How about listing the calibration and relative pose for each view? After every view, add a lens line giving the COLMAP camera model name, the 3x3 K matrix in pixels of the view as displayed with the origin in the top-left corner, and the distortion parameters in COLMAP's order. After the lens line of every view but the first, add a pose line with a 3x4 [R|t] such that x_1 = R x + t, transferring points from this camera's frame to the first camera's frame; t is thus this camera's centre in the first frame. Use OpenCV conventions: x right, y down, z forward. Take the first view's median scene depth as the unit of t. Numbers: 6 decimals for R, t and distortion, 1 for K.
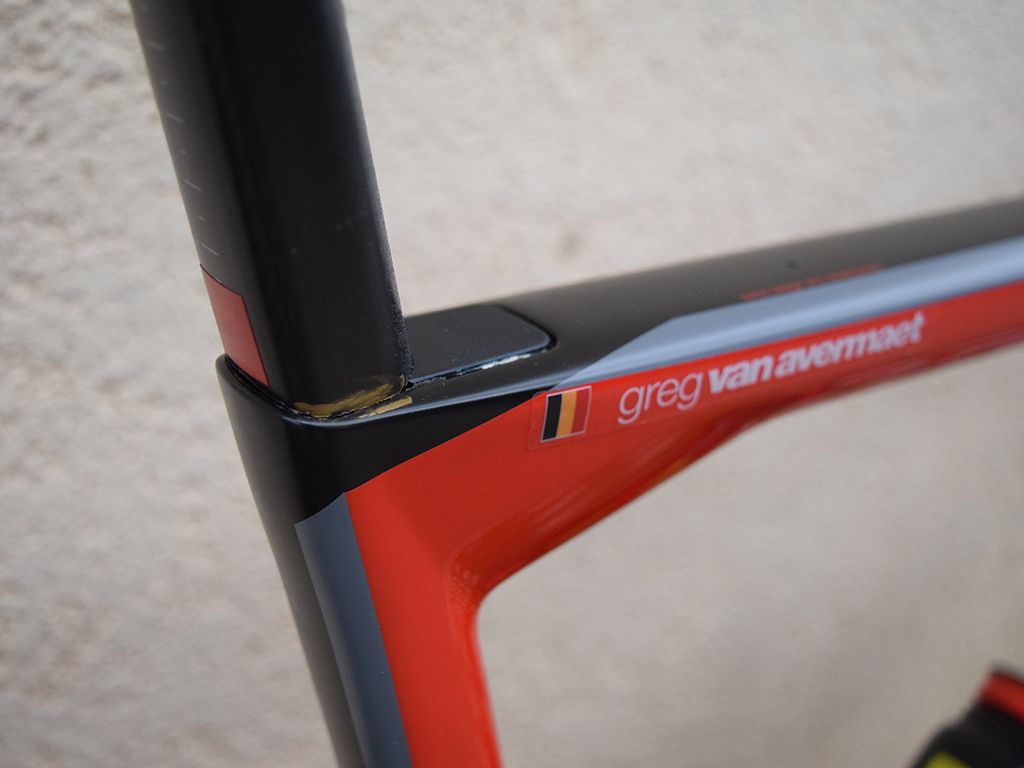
lens RADIAL K [[1162.5, 0, 511.3], [0, 1162.5, 384.8], [0, 0, 1]] dist [-0.043547, 0.000000]
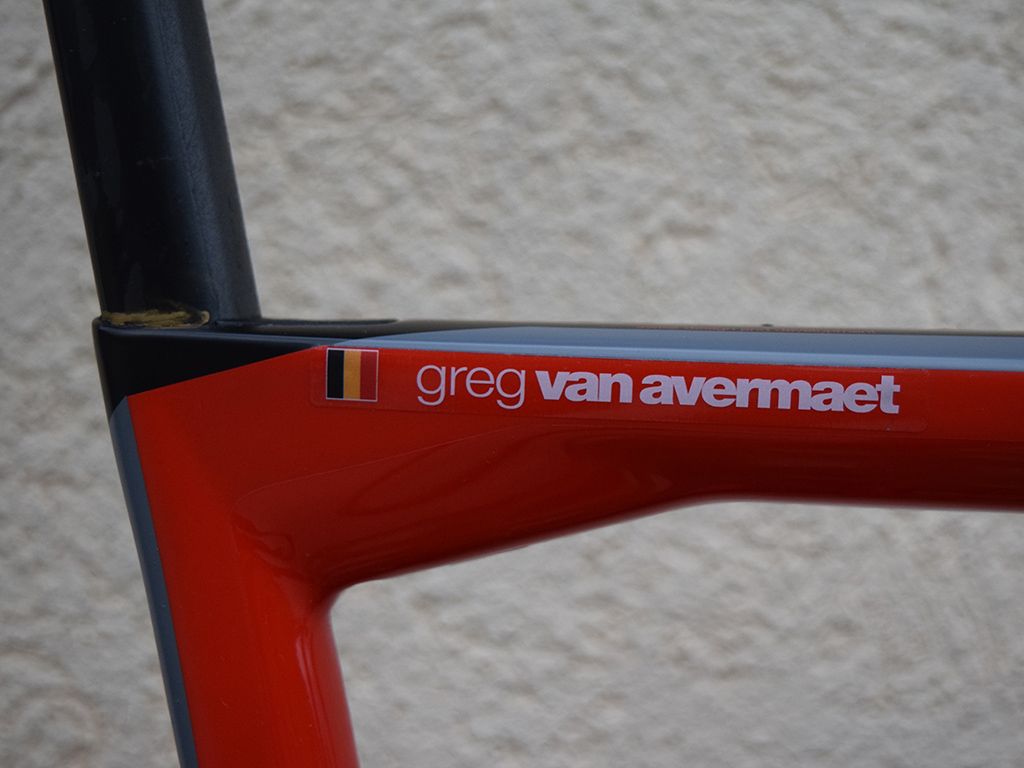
lens RADIAL K [[1533.2, 0, 512.5], [0, 1533.2, 382.8], [0, 0, 1]] dist [0.034246, 0.000000]
pose [[0.796790, 0.010067, -0.604173, 0.911130], [-0.235820, 0.925756, -0.295576, 0.371208], [0.556341, 0.377988, 0.740006, 0.068730]]
